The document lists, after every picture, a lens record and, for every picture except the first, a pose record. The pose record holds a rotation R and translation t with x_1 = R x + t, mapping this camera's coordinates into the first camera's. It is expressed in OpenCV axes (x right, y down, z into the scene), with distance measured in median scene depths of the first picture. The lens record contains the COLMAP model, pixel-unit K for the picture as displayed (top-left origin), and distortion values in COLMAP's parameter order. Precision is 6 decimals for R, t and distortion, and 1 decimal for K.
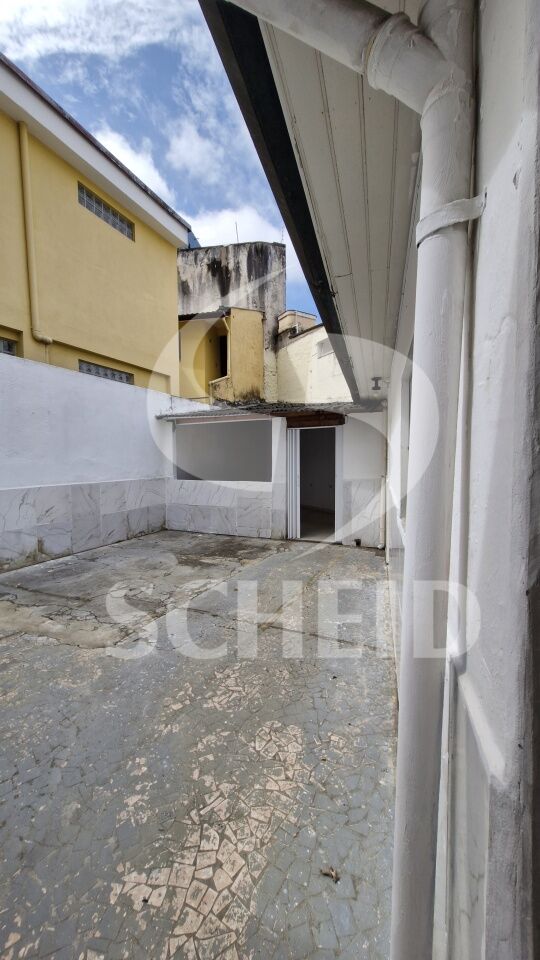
lens RADIAL K [[379.2, 0, 270.0], [0, 379.2, 480.0], [0, 0, 1]] dist [-0.000195, 0.000098]
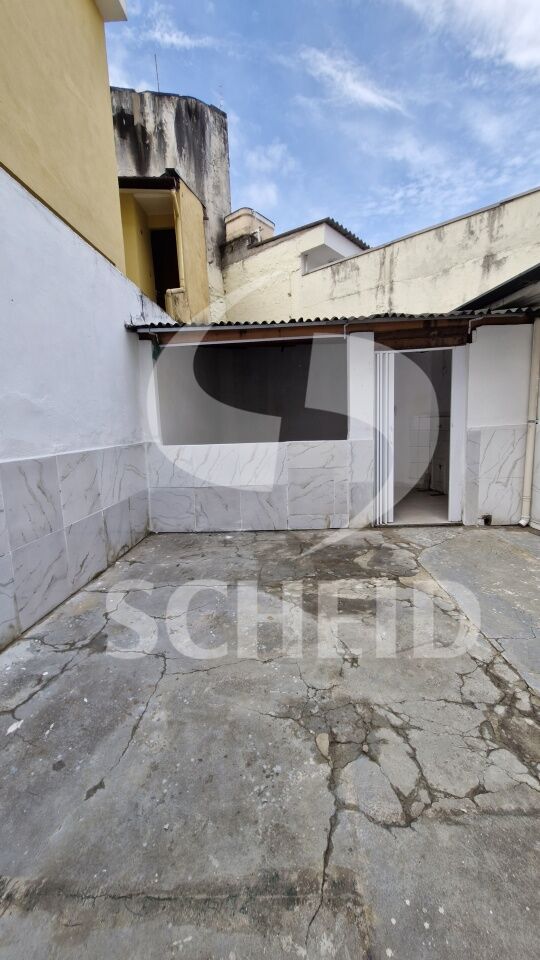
lens RADIAL K [[379.2, 0, 270.0], [0, 379.2, 480.0], [0, 0, 1]] dist [-0.000195, 0.000098]
pose [[0.931925, -0.082343, 0.353180, -0.305891], [0.052307, 0.994218, 0.093780, 0.005369], [-0.358860, -0.068922, 0.930843, 0.409824]]
